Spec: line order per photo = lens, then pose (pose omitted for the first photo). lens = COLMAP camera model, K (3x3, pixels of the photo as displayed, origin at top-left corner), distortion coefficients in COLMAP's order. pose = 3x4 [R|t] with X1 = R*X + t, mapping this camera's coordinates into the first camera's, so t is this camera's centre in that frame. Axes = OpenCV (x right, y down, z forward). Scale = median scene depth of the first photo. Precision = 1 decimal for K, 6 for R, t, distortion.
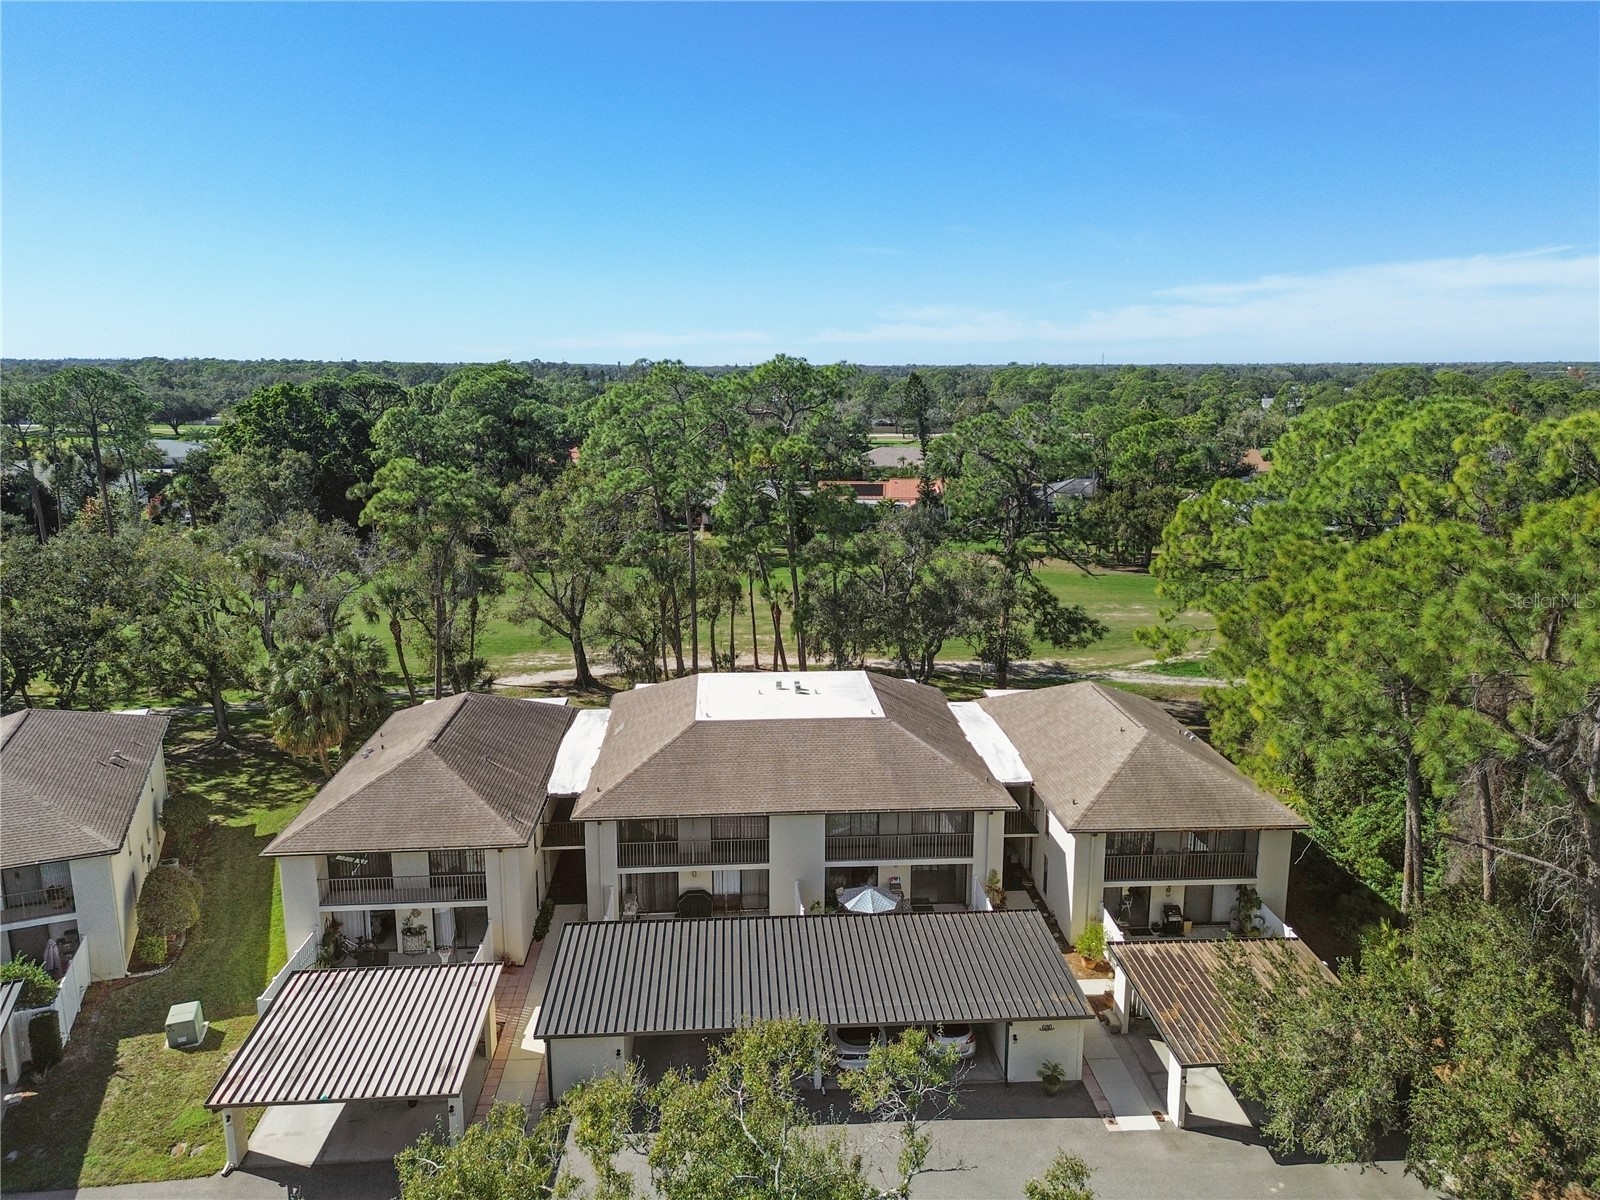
lens RADIAL K [[1123.8, 0, 803.5], [0, 1123.8, 605.3], [0, 0, 1]] dist [0.070161, -0.069586]
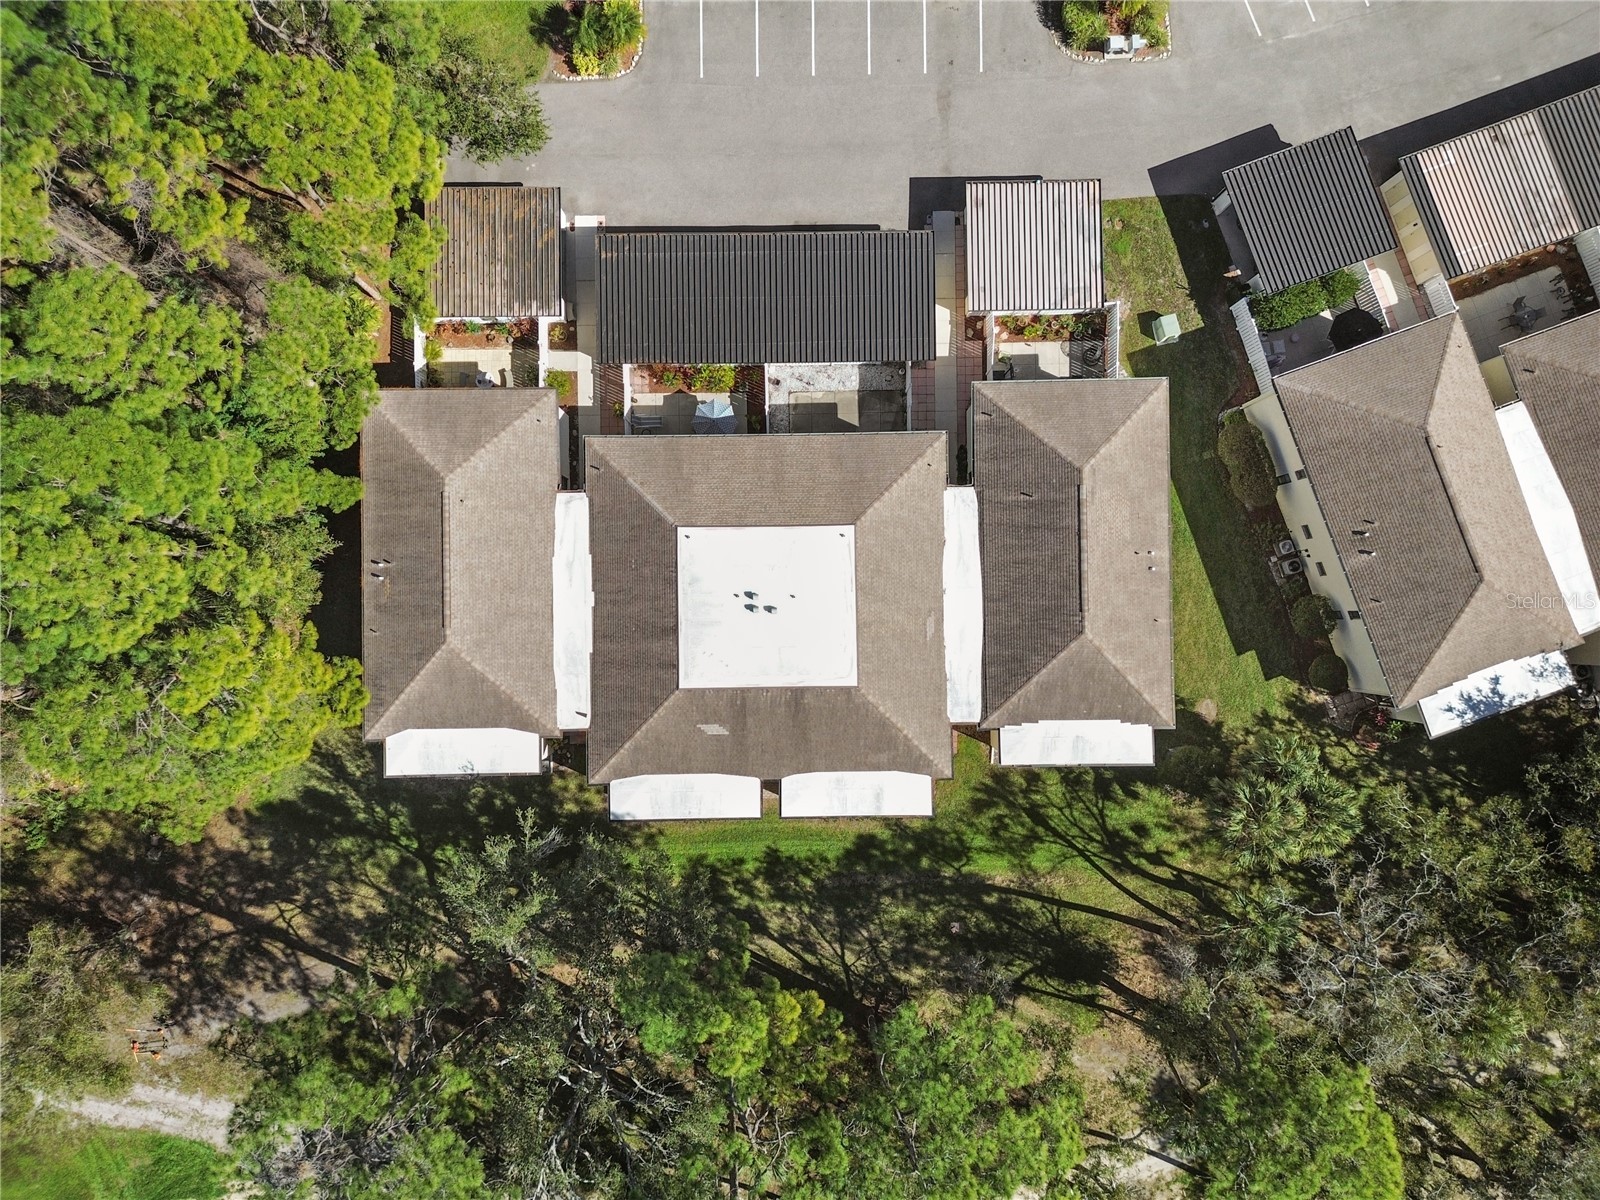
lens RADIAL K [[1123.8, 0, 803.2], [0, 1123.8, 601.7], [0, 0, 1]] dist [0.070161, -0.069586]
pose [[-0.998437, -0.055850, -0.002012, -0.053142], [0.008812, -0.192877, 0.981183, -1.050327], [-0.055187, 0.979632, 0.193068, 0.932911]]
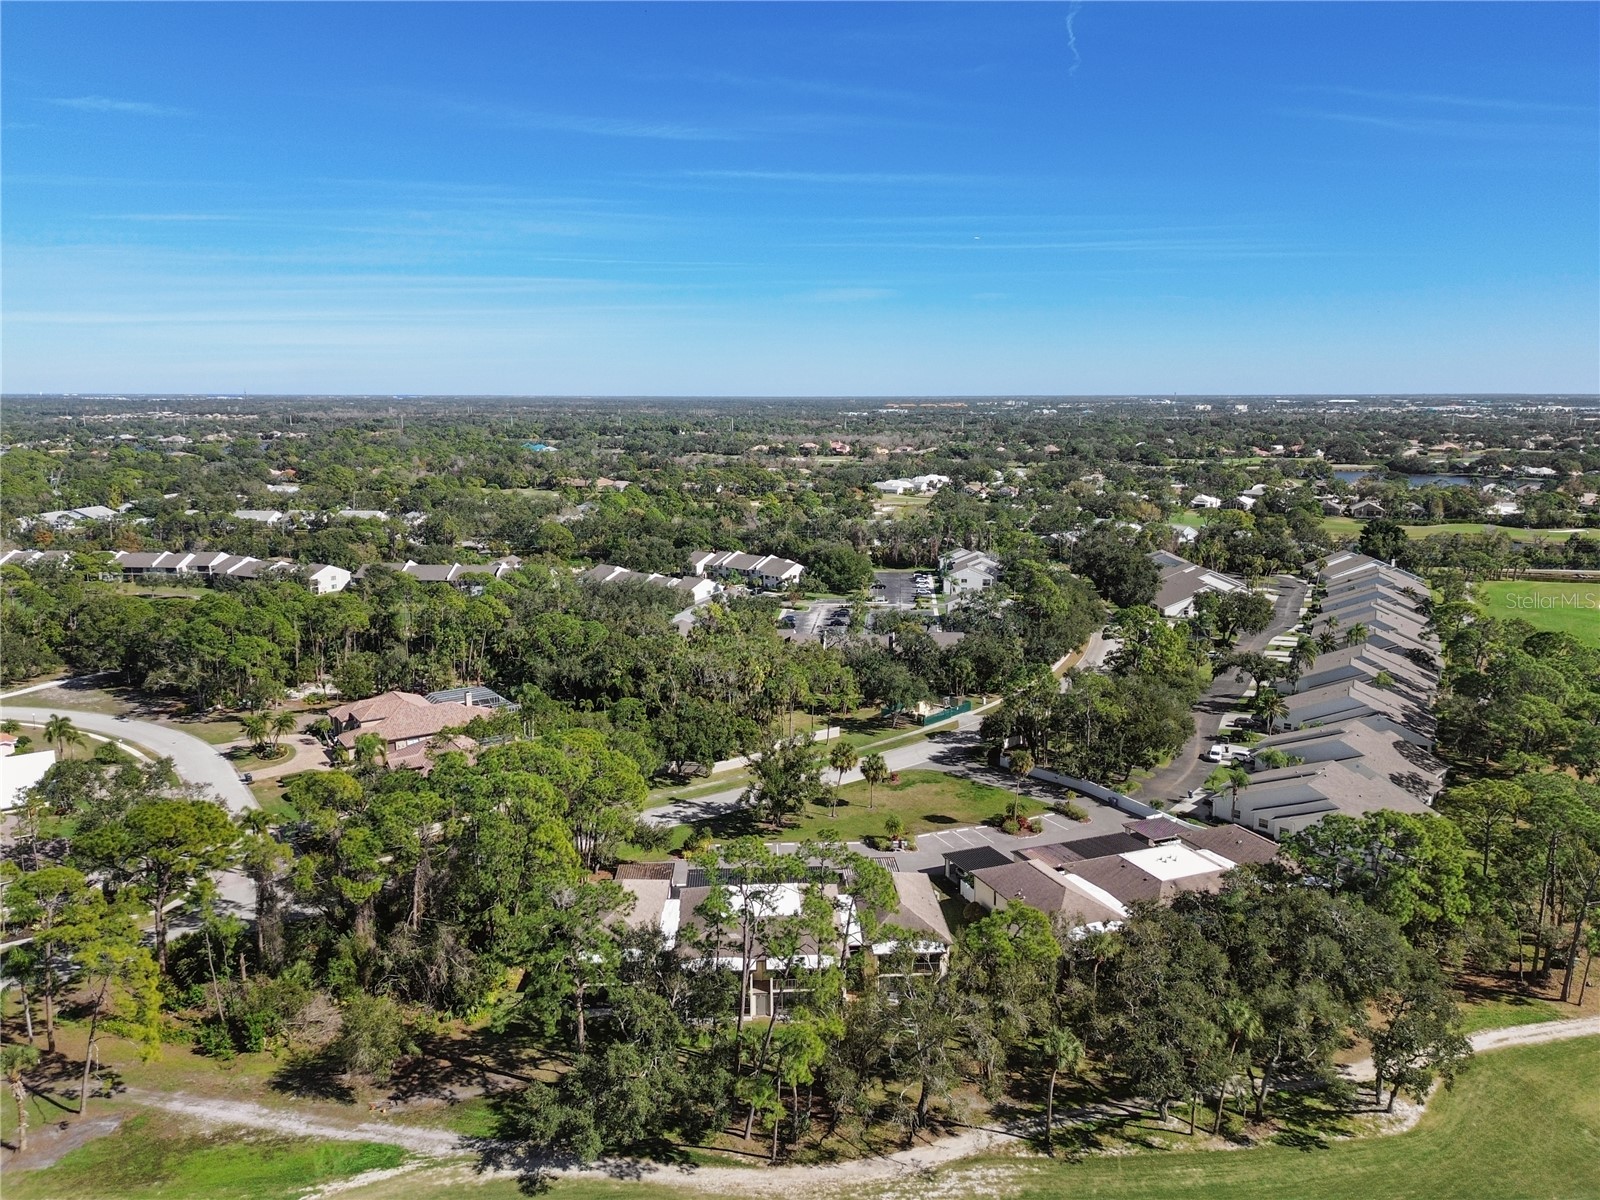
lens RADIAL K [[1123.8, 0, 811.6], [0, 1123.8, 609.9], [0, 0, 1]] dist [0.070161, -0.069586]
pose [[-0.999912, -0.008581, 0.010121, -0.157286], [-0.003933, 0.920155, 0.391535, -1.569744], [-0.012673, 0.391461, -0.920107, 3.325562]]
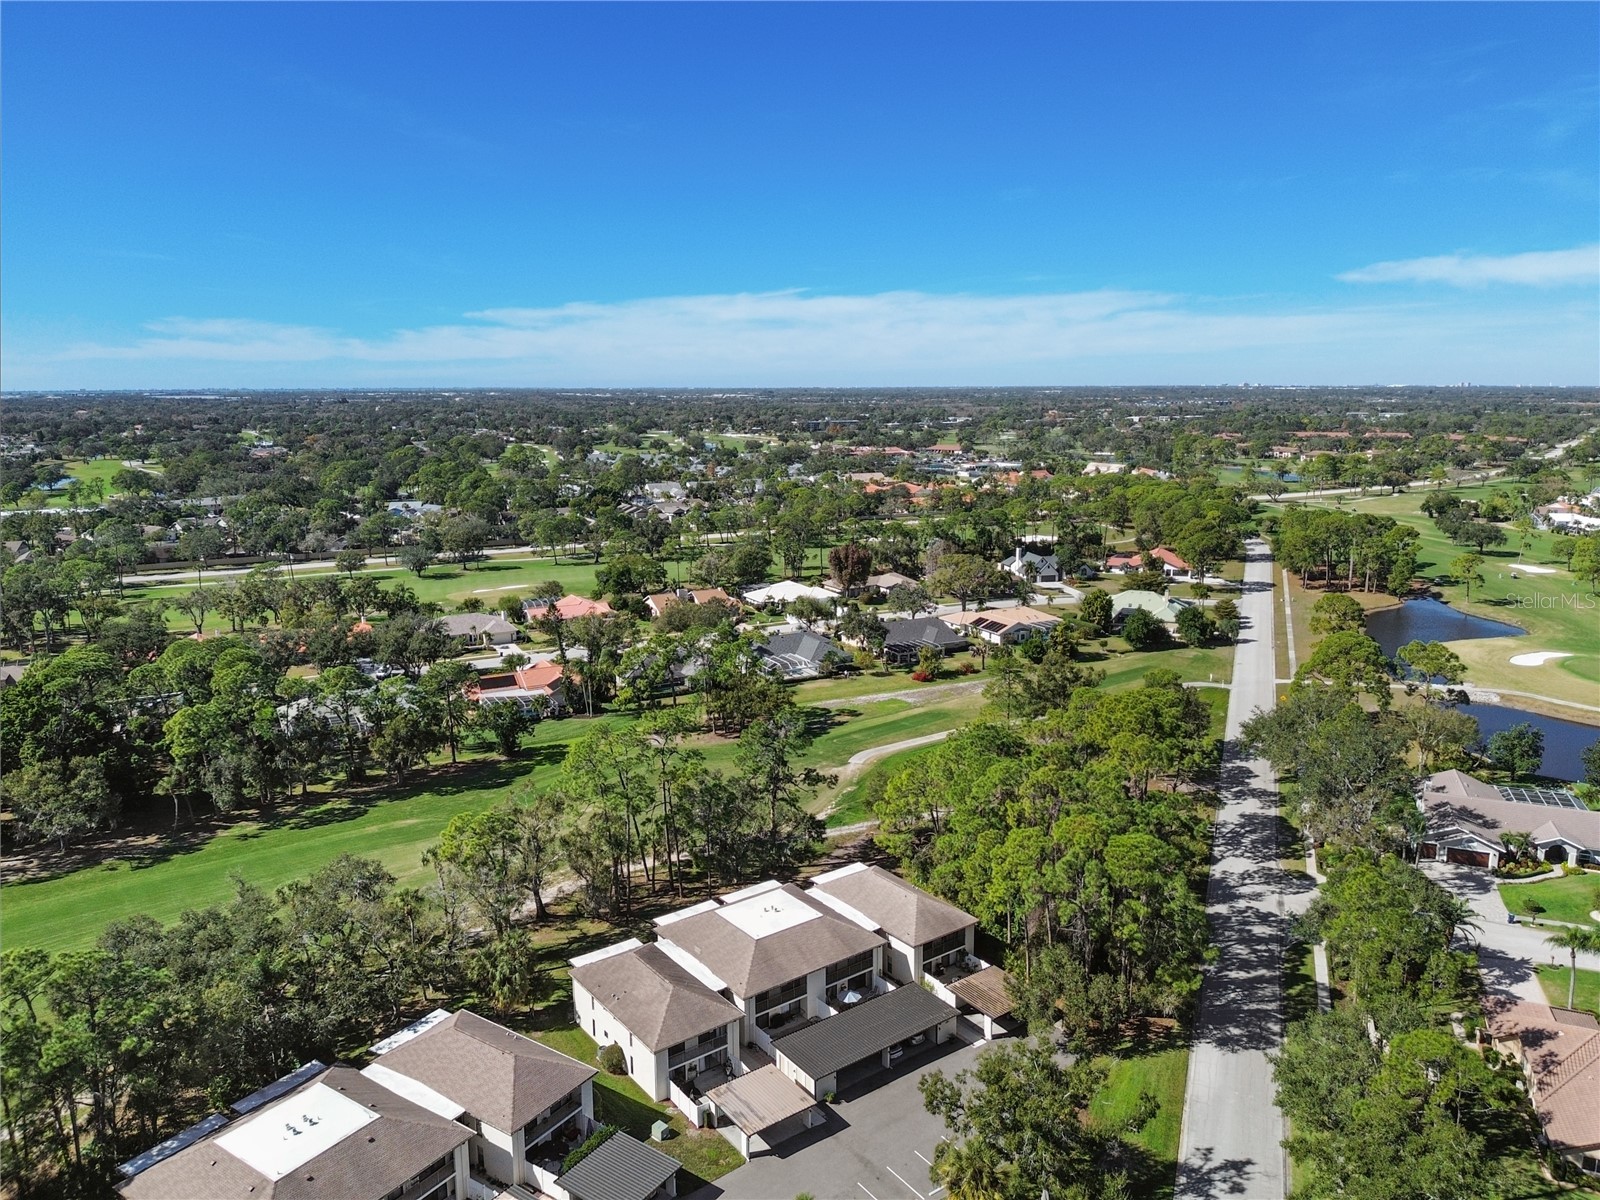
lens RADIAL K [[1123.8, 0, 801.1], [0, 1123.8, 572.4], [0, 0, 1]] dist [0.070161, -0.069586]
pose [[0.843313, -0.098431, 0.528332, -1.238063], [0.123039, 0.992335, -0.011517, -0.640148], [-0.523149, 0.074718, 0.848960, -1.116740]]
